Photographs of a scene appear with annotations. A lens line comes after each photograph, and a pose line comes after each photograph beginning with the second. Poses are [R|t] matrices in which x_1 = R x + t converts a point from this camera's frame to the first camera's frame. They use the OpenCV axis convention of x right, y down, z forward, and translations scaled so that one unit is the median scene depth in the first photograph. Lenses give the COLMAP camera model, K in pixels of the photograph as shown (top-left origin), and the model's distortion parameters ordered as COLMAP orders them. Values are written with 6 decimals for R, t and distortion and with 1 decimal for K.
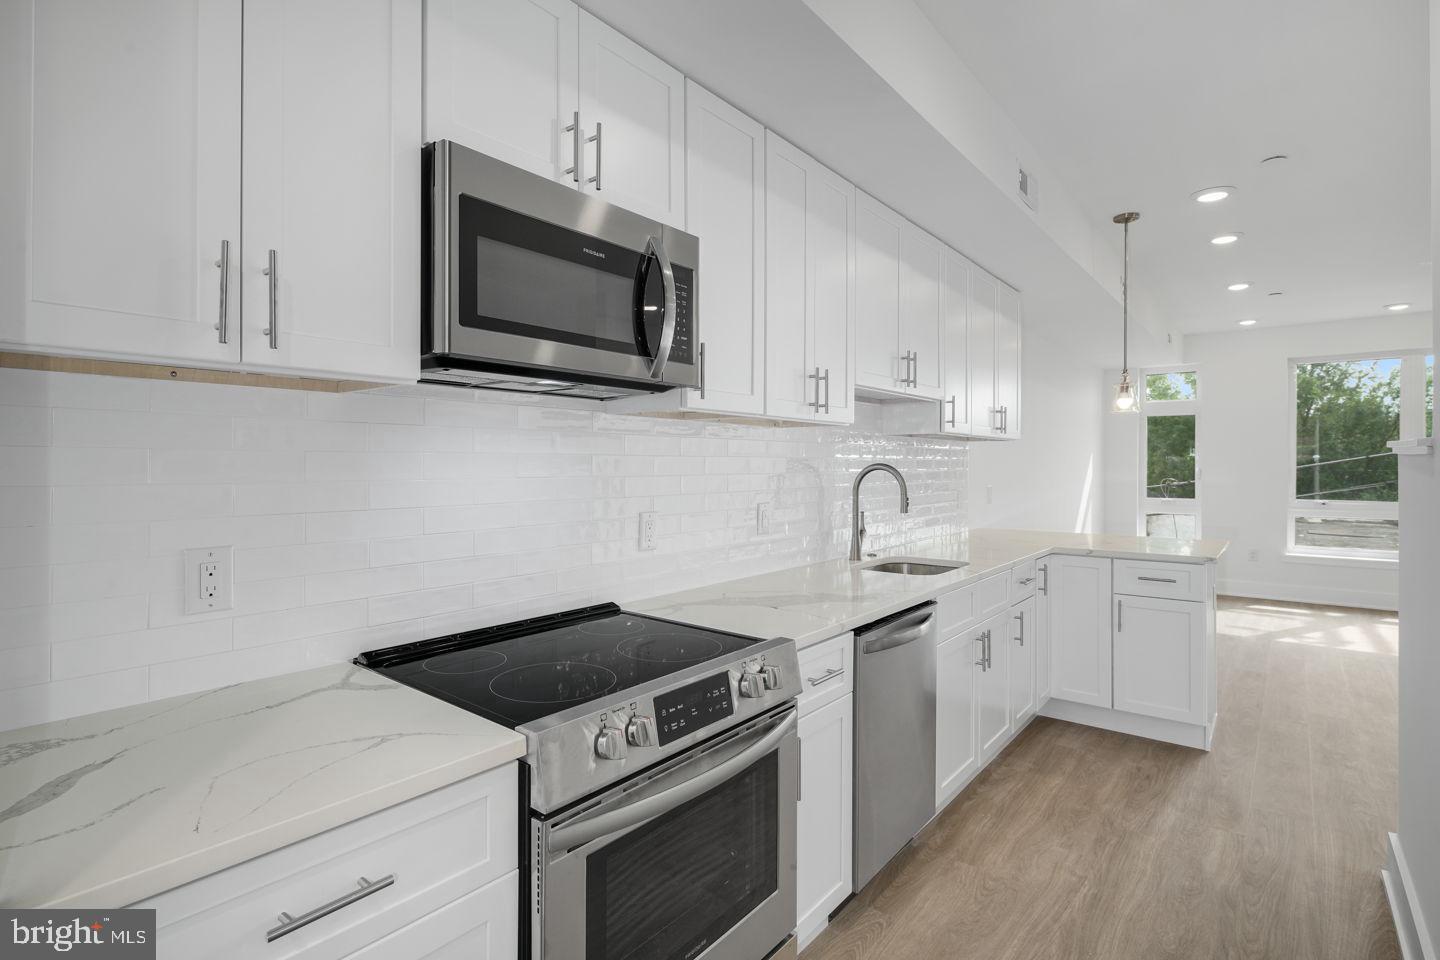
lens RADIAL K [[728.4, 0, 727.3], [0, 728.4, 463.1], [0, 0, 1]] dist [-0.001910, -0.000439]
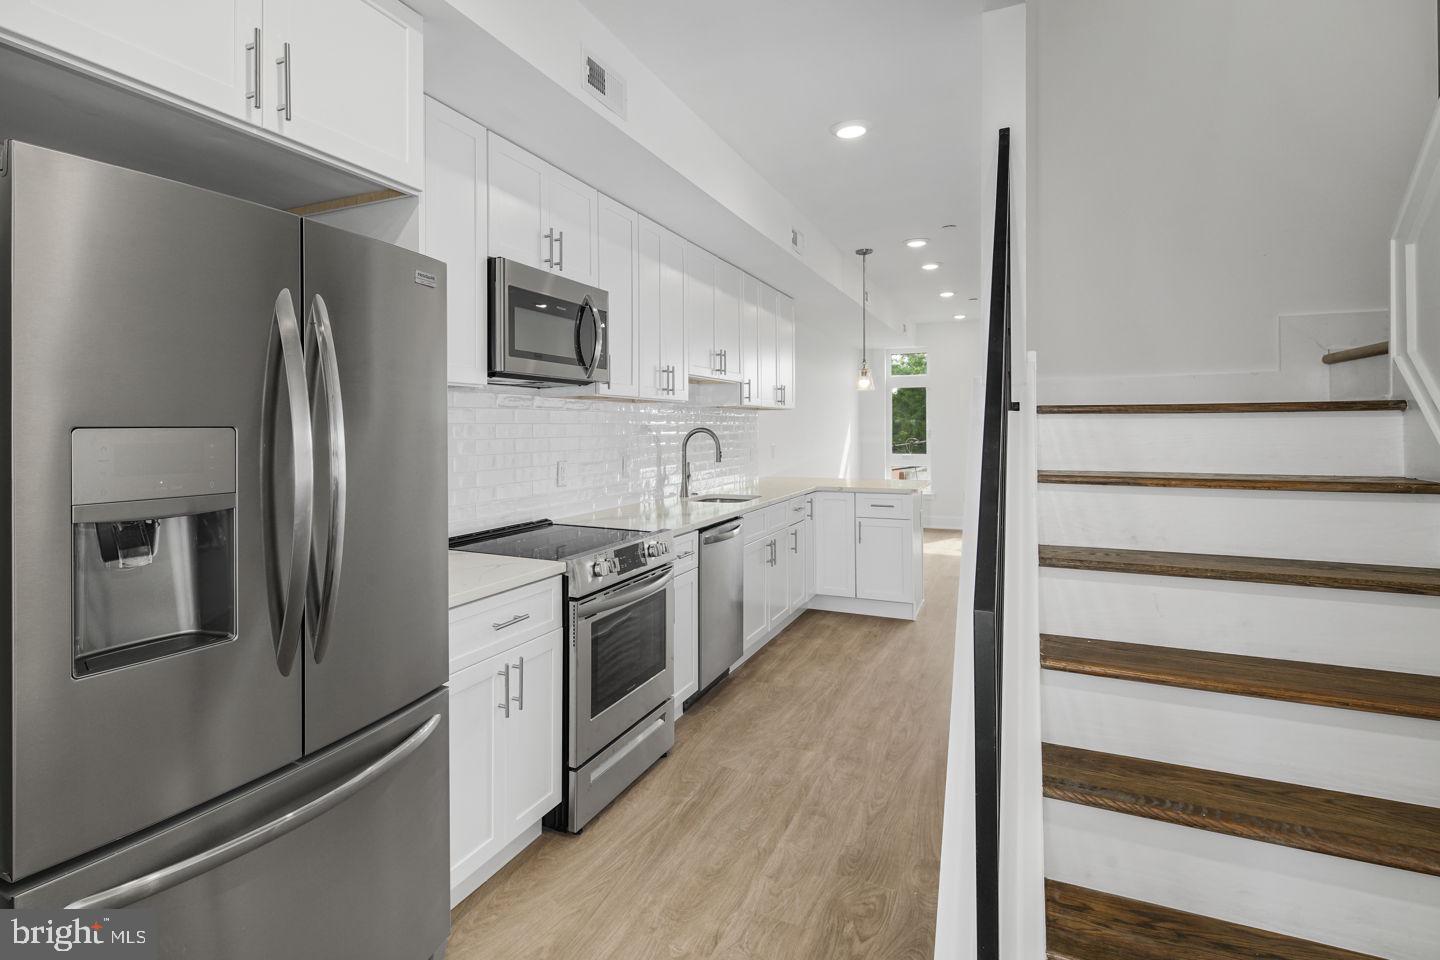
lens RADIAL K [[698.2, 0, 716.4], [0, 698.2, 426.6], [0, 0, 1]] dist [-0.000422, -0.000073]
pose [[0.964522, -0.006248, 0.263929, -0.150769], [0.006533, 0.999979, -0.000204, -0.001648], [-0.263922, 0.001921, 0.964542, -0.397615]]
